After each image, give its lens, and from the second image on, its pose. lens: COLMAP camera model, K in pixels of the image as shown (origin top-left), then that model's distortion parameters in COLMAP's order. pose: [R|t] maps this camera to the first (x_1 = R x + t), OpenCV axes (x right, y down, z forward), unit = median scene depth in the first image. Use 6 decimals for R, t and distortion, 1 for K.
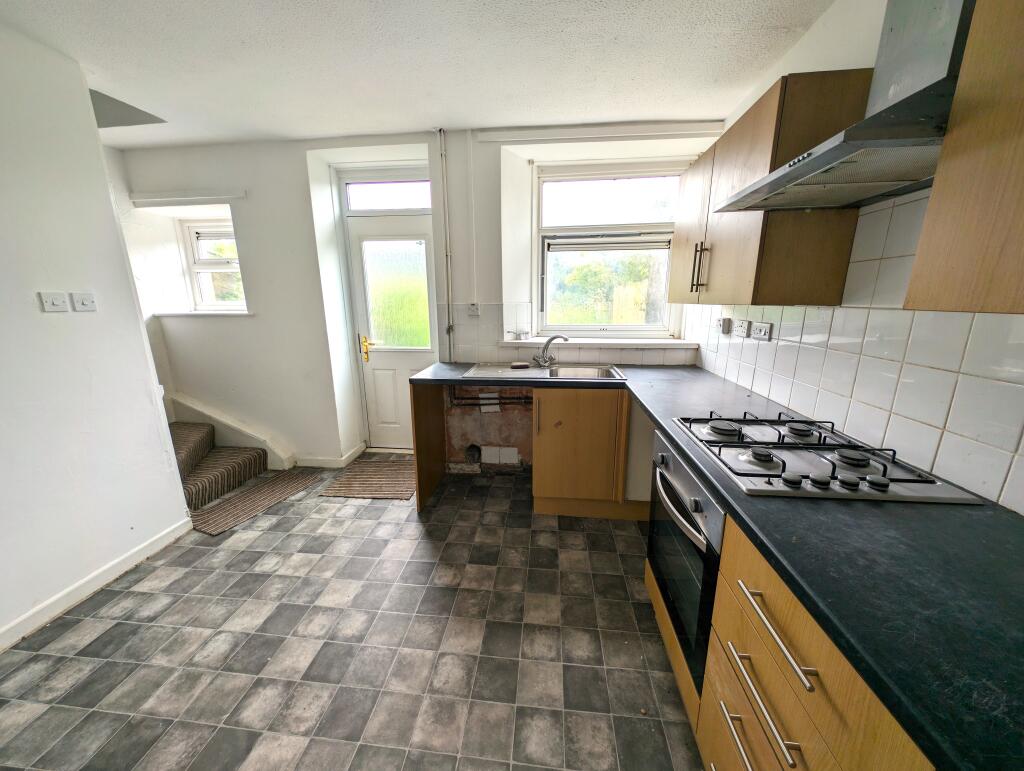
lens RADIAL K [[361.8, 0, 505.5], [0, 361.8, 389.0], [0, 0, 1]] dist [-0.000421, 0.000008]
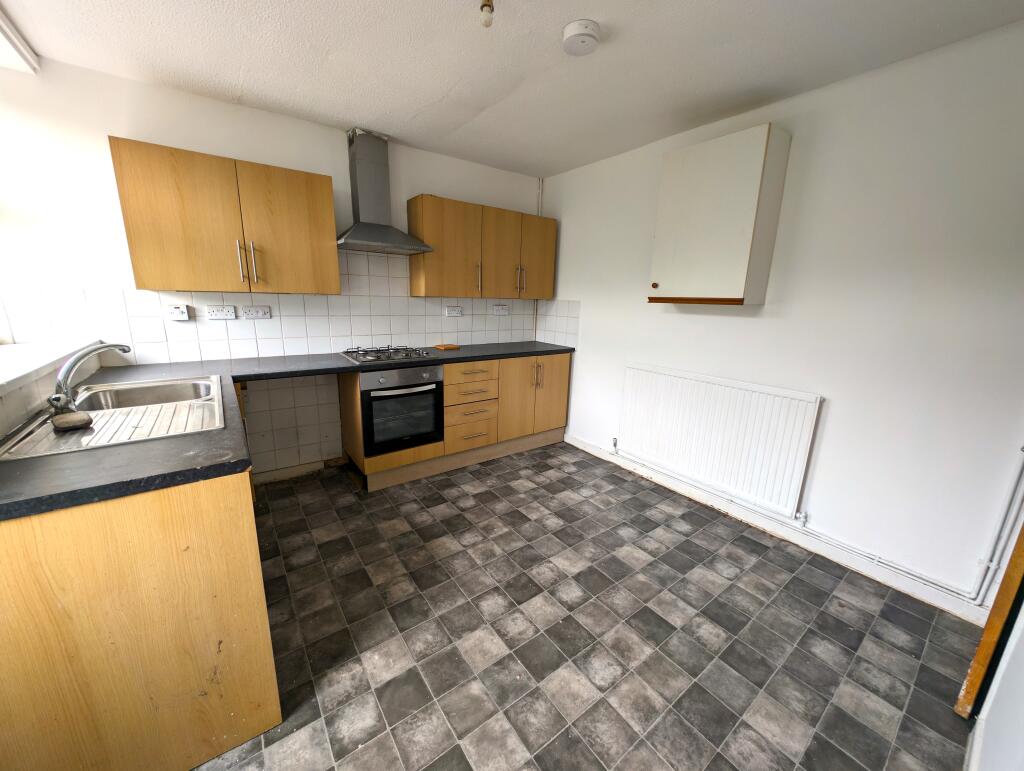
lens RADIAL K [[382.5, 0, 512.0], [0, 382.5, 385.5], [0, 0, 1]] dist [-0.000136, -0.000043]
pose [[-0.685594, -0.178405, 0.705785, -1.219705], [0.158400, 0.909719, 0.383823, -0.371481], [-0.710542, 0.374944, -0.595439, 1.496654]]
